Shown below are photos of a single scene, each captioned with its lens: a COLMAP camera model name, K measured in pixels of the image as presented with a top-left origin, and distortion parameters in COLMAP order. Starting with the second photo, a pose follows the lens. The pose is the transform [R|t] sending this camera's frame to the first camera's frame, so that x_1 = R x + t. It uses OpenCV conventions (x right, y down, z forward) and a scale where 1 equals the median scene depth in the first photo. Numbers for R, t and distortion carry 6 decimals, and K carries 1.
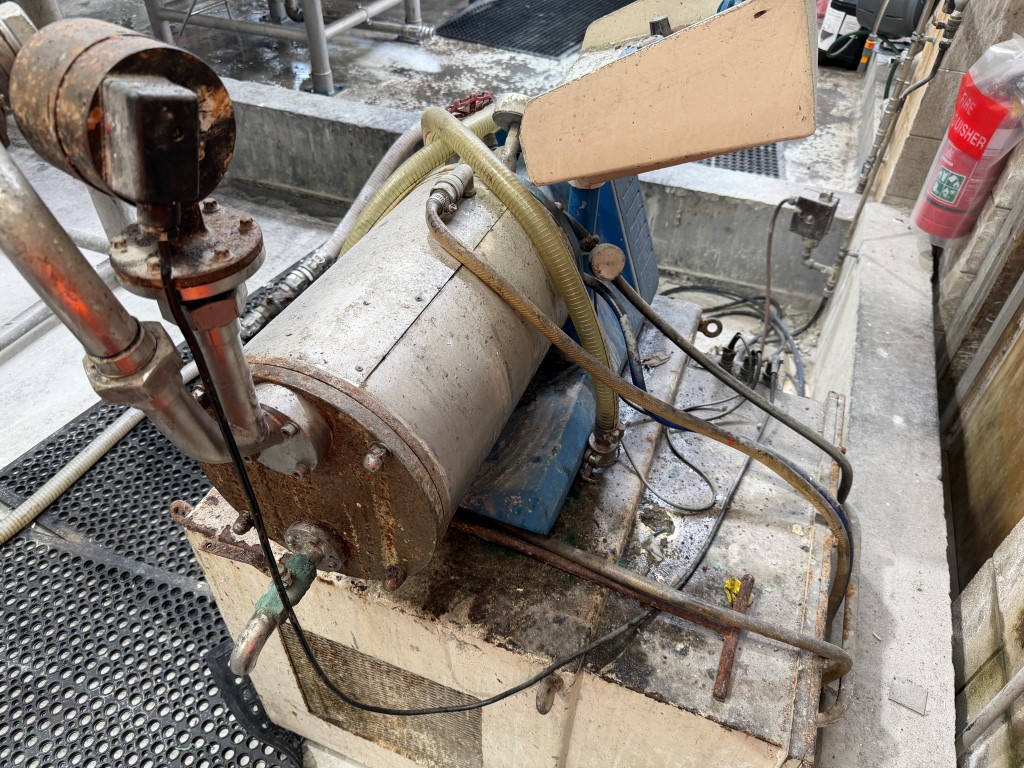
lens RADIAL K [[744.9, 0, 512.0], [0, 744.9, 384.0], [0, 0, 1]] dist [0.007064, -0.037943]
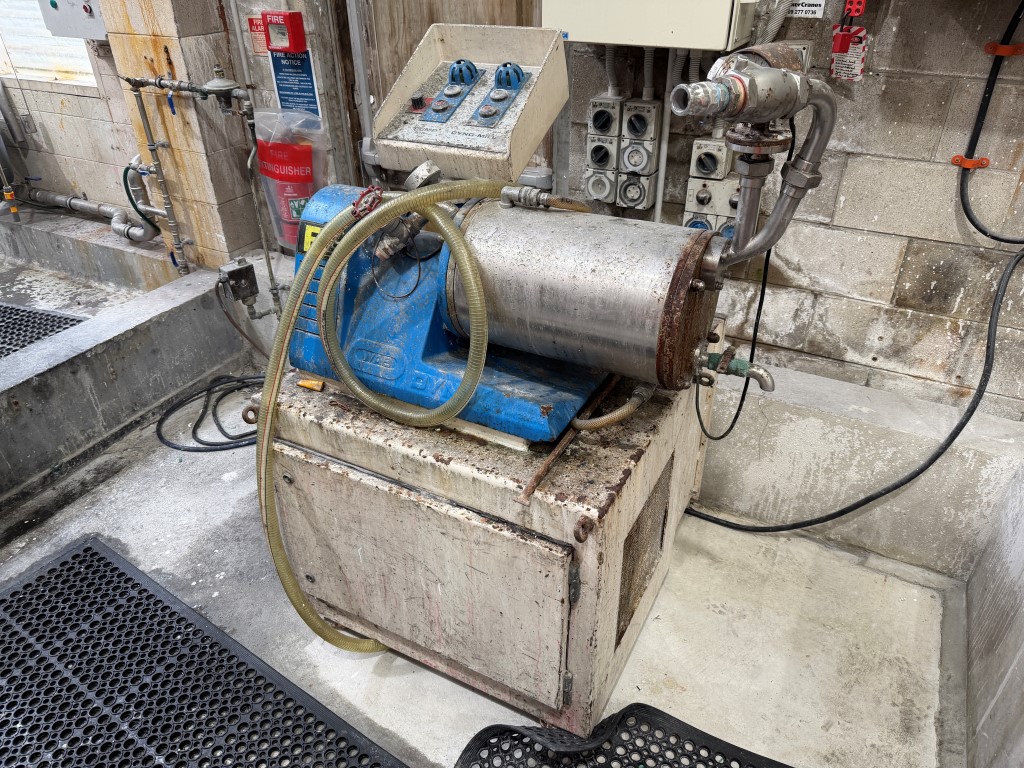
lens RADIAL K [[744.9, 0, 512.0], [0, 744.9, 384.0], [0, 0, 1]] dist [0.007064, -0.037943]
pose [[0.126620, -0.541031, 0.831416, -0.547636], [0.670533, 0.664347, 0.330195, -0.184942], [-0.730995, 0.515682, 0.446898, 0.183800]]
